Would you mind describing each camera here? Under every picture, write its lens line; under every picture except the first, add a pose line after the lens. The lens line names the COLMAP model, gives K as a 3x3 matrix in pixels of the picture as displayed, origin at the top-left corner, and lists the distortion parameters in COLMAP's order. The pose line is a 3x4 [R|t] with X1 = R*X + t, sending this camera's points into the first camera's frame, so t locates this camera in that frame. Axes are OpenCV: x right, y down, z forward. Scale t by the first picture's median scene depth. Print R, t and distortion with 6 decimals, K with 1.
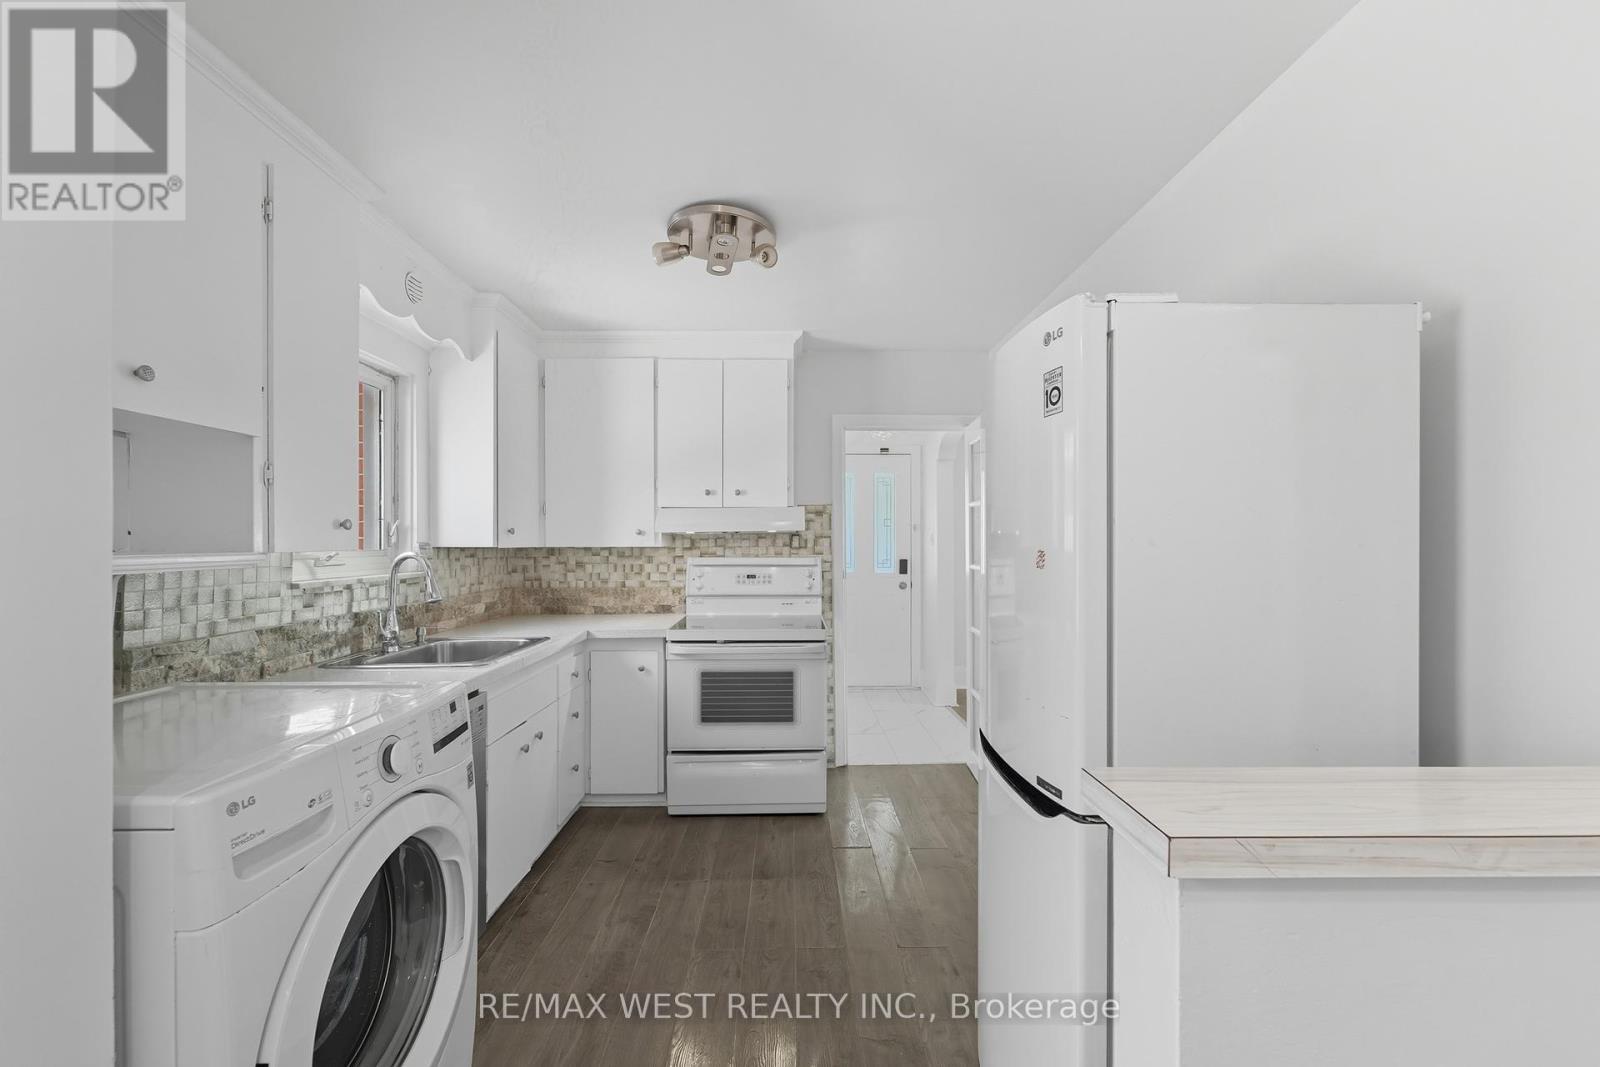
lens RADIAL K [[642.9, 0, 803.8], [0, 642.9, 541.0], [0, 0, 1]] dist [-0.001689, -0.000635]
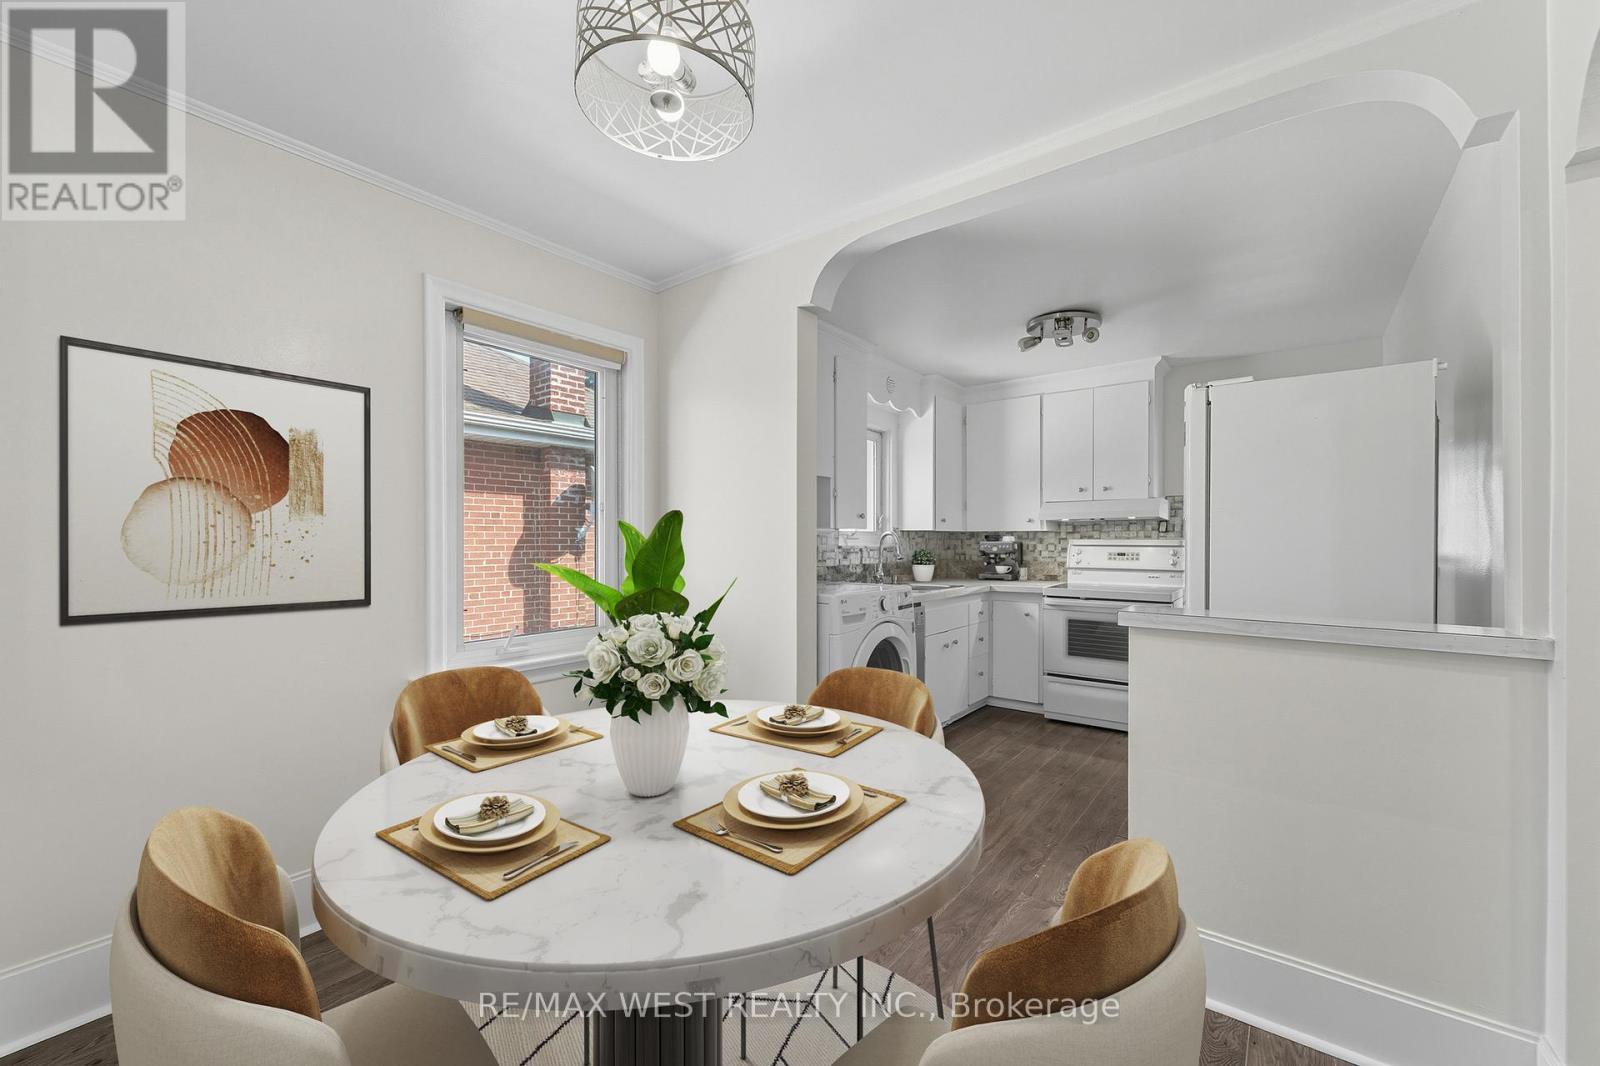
lens RADIAL K [[642.9, 0, 803.8], [0, 642.9, 540.5], [0, 0, 1]] dist [-0.001689, -0.000635]
pose [[0.778787, 0.002556, -0.627283, 0.279501], [-0.000052, 0.999992, 0.004010, 0.028780], [0.627288, -0.003090, 0.778781, -0.465619]]
